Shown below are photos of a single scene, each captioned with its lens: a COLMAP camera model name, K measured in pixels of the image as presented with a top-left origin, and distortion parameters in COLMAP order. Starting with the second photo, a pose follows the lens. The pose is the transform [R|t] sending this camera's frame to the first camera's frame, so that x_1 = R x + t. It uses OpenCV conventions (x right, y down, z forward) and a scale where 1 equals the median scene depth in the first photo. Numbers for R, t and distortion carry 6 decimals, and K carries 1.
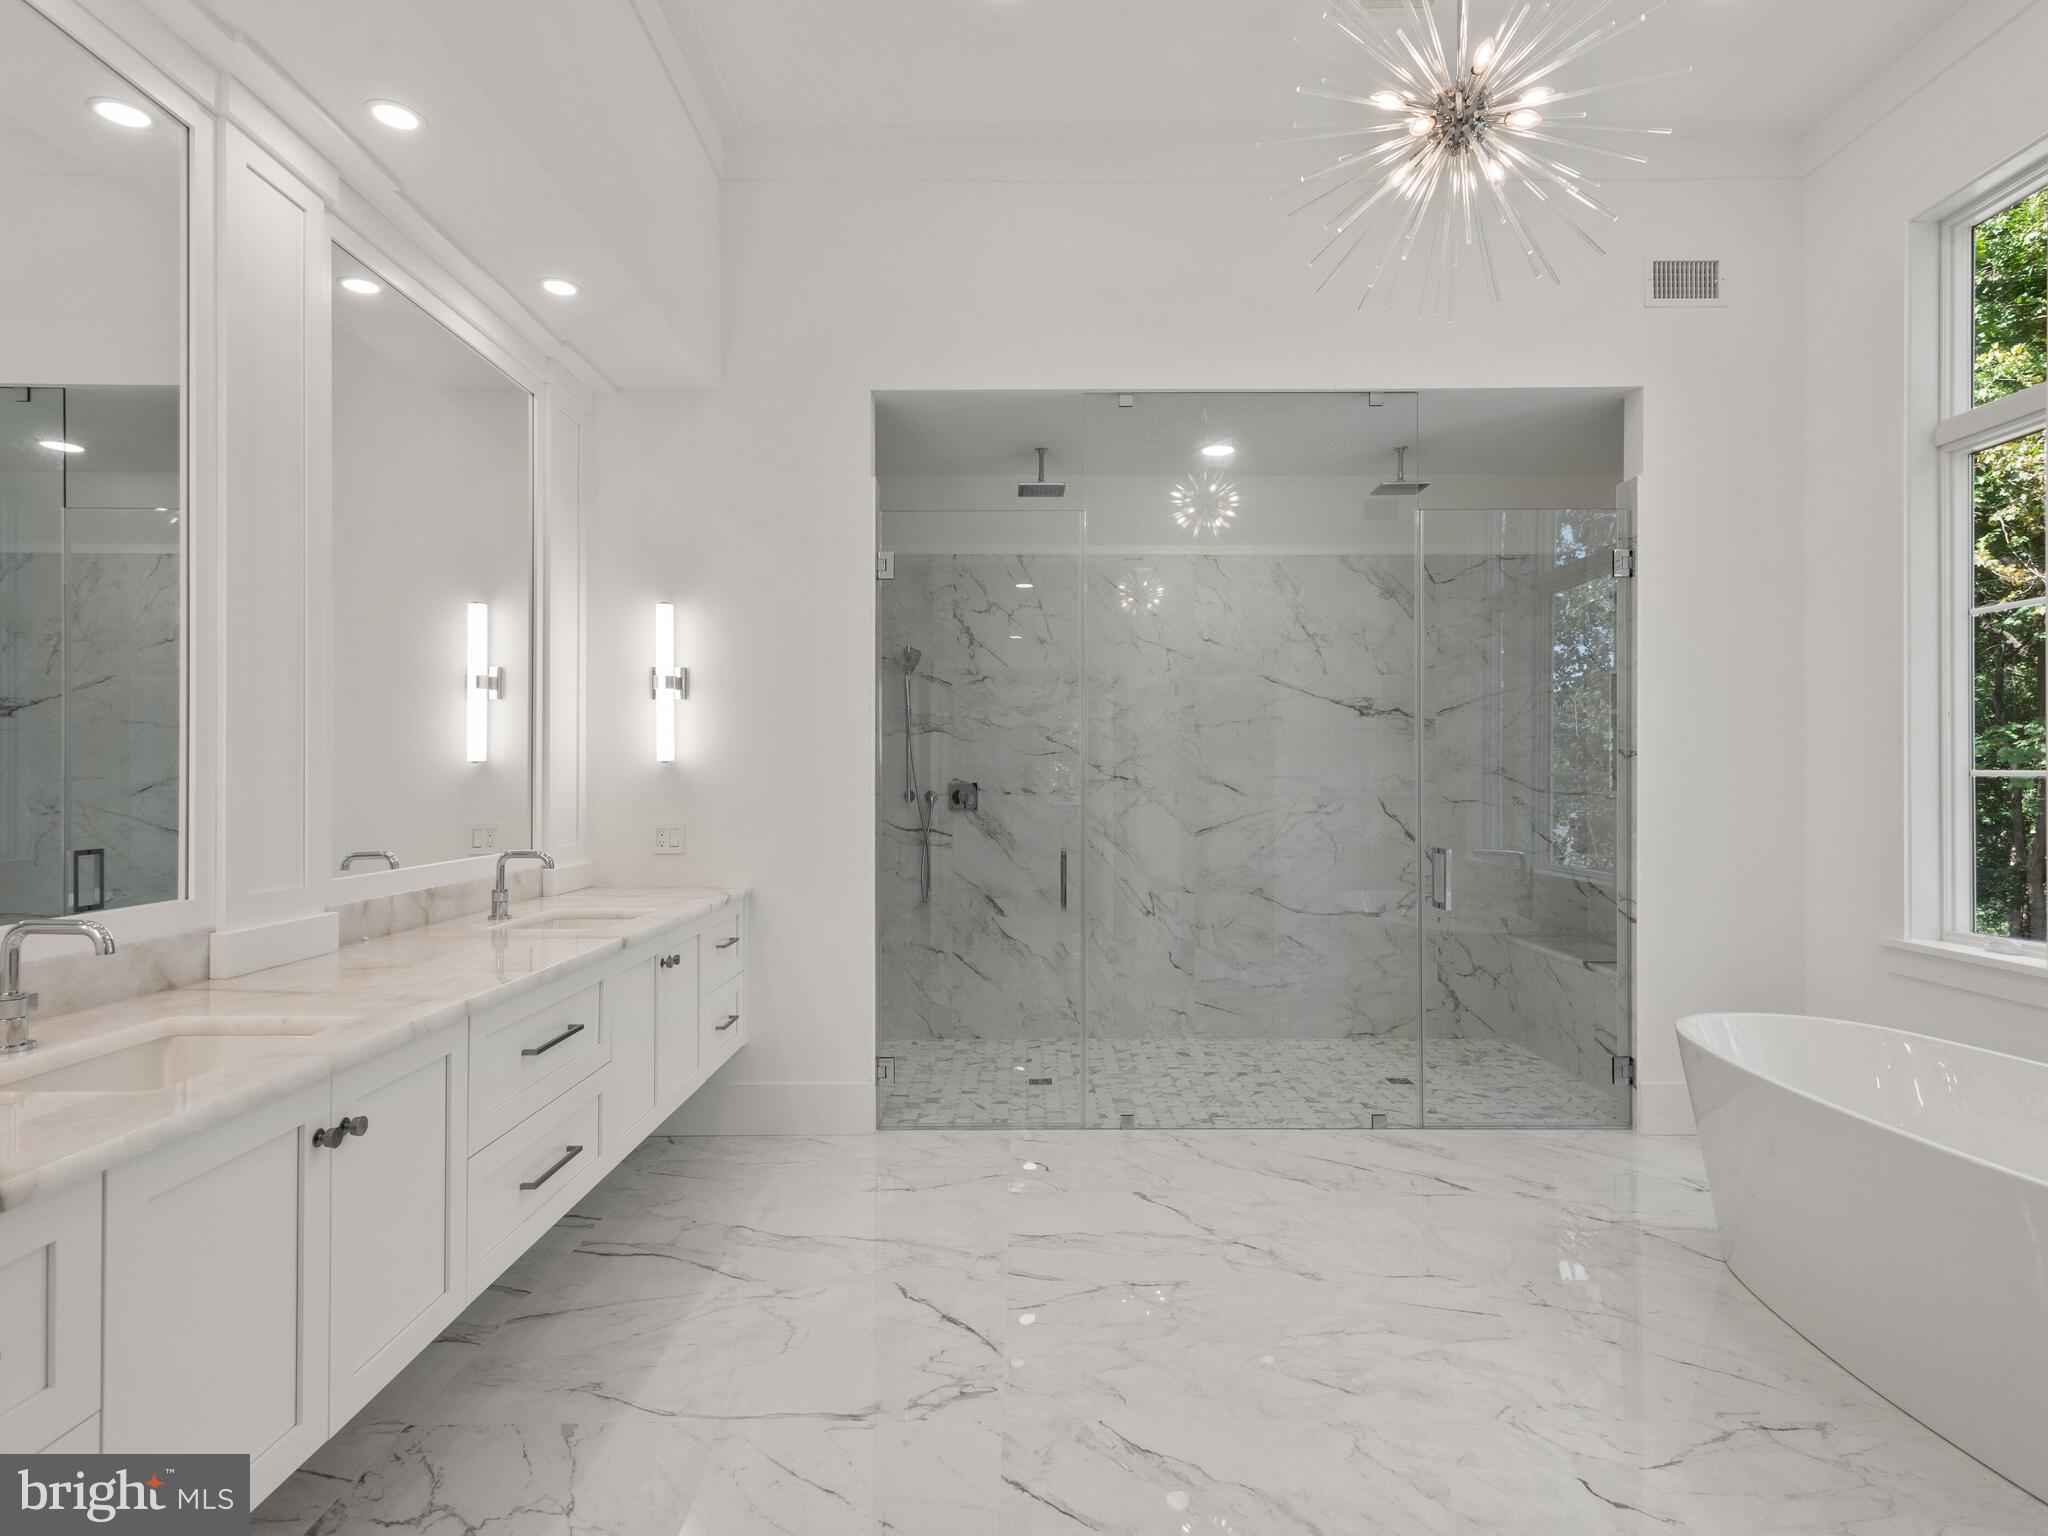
lens RADIAL K [[1121.8, 0, 1024.0], [0, 1121.8, 768.0], [0, 0, 1]] dist [0.017368, -0.000311]
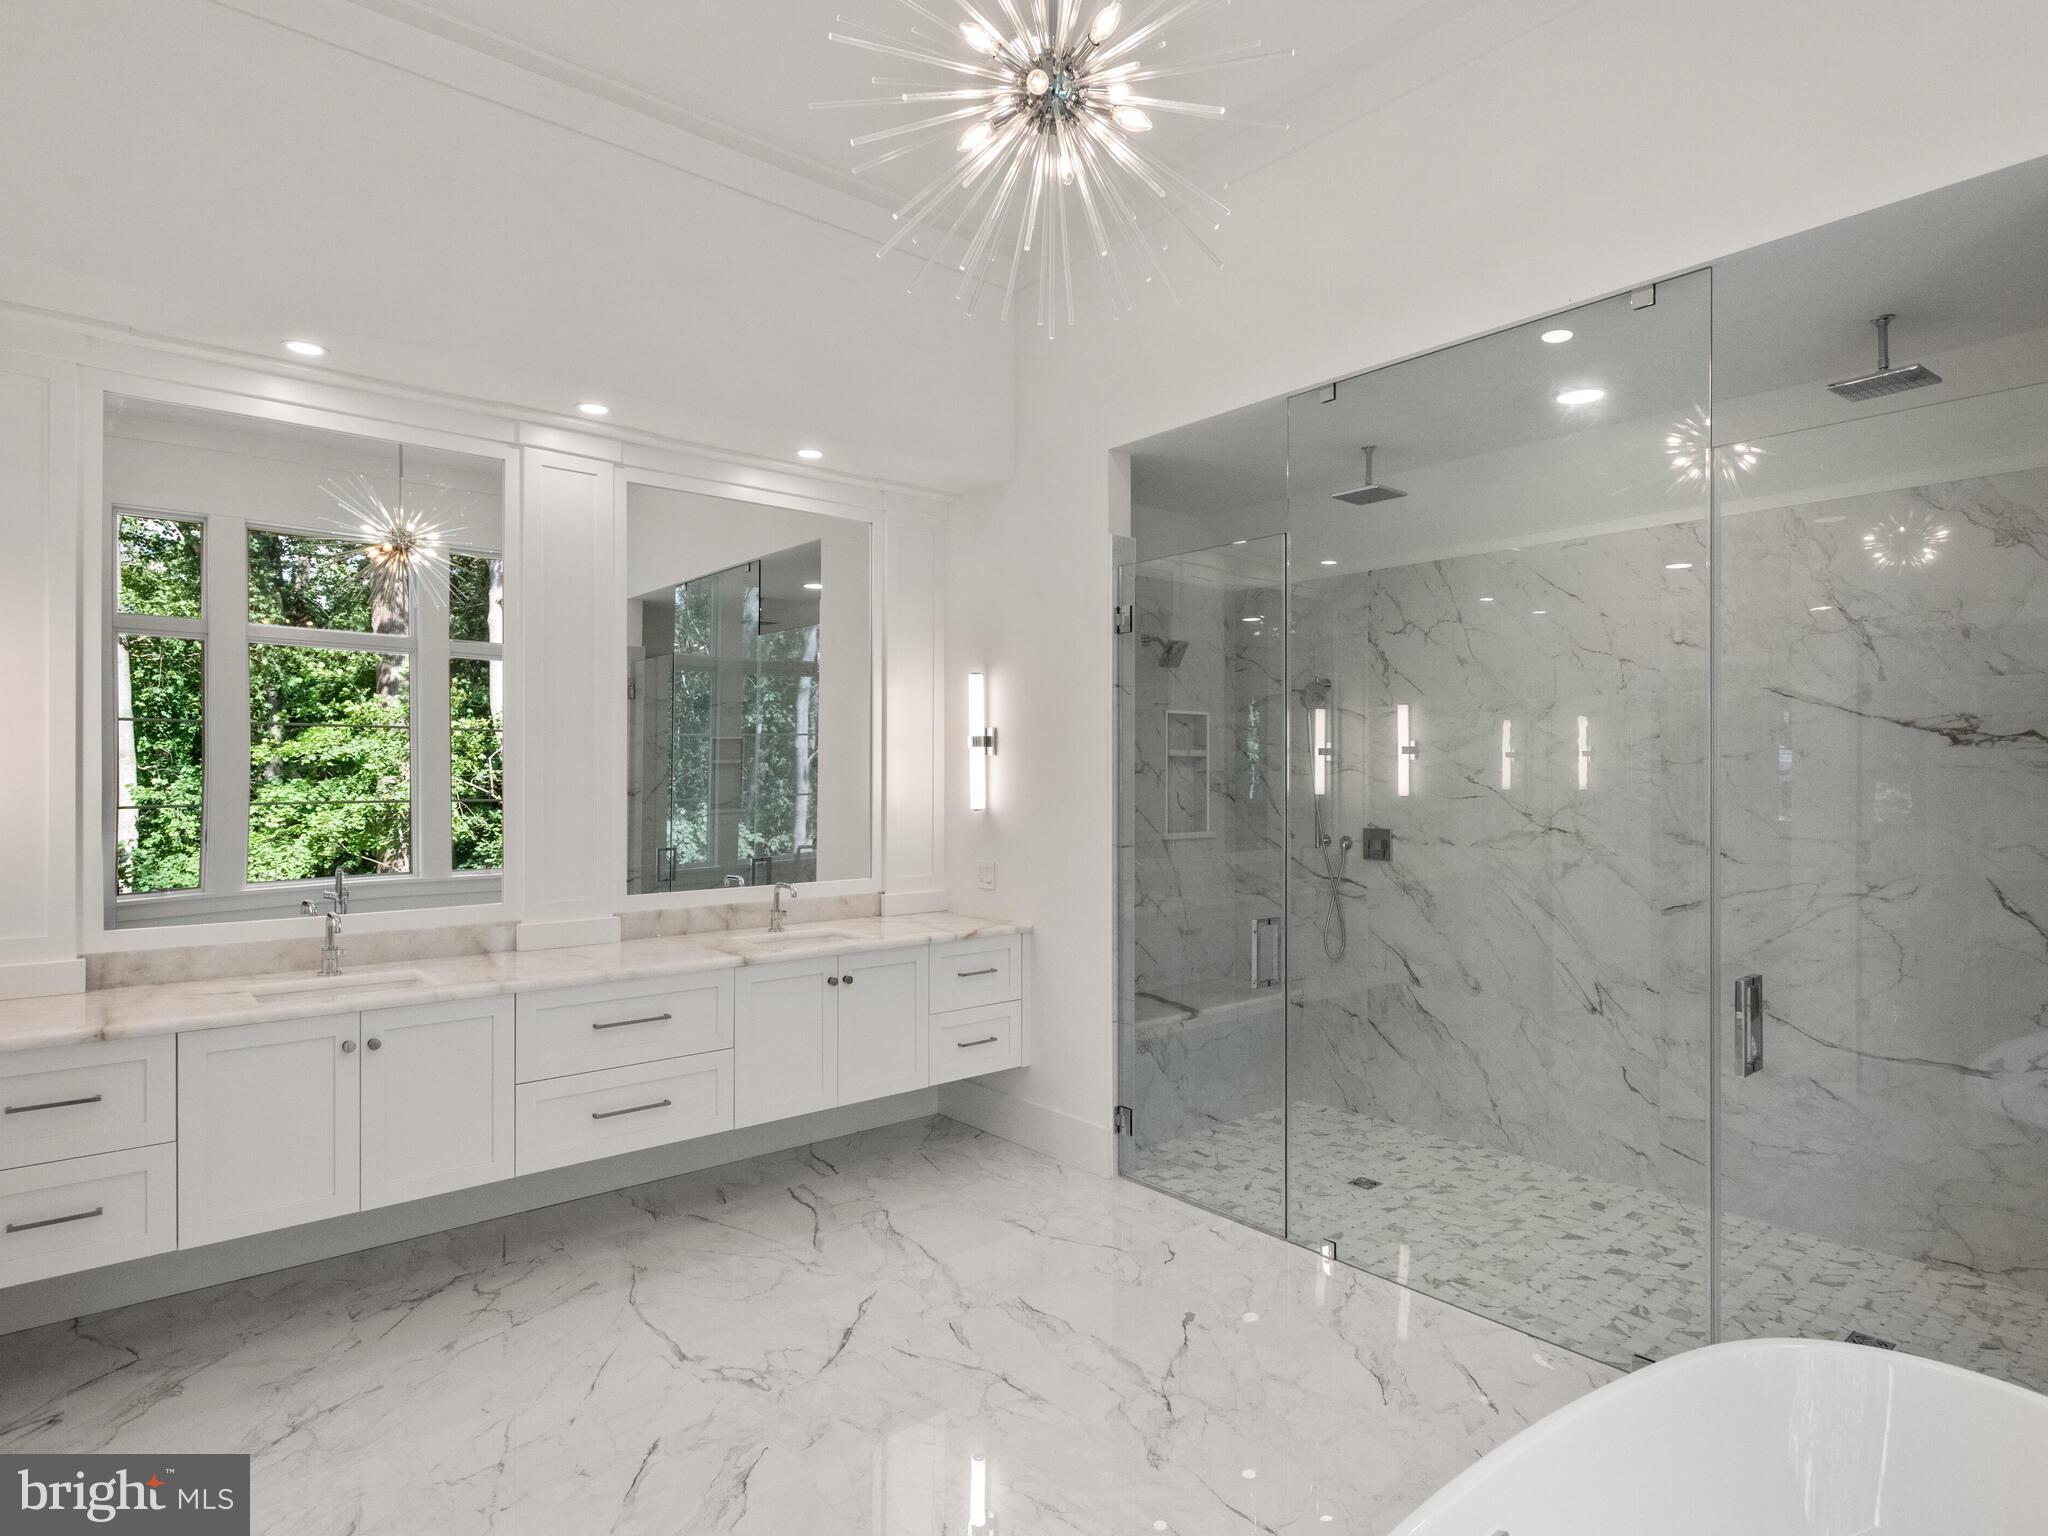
lens RADIAL K [[1161.3, 0, 1024.0], [0, 1161.3, 768.0], [0, 0, 1]] dist [0.000625, -0.001284]
pose [[0.624908, -0.000494, -0.780698, 0.506209], [0.005742, 0.999976, 0.003963, -0.041490], [0.780677, -0.006959, 0.624896, 0.222116]]
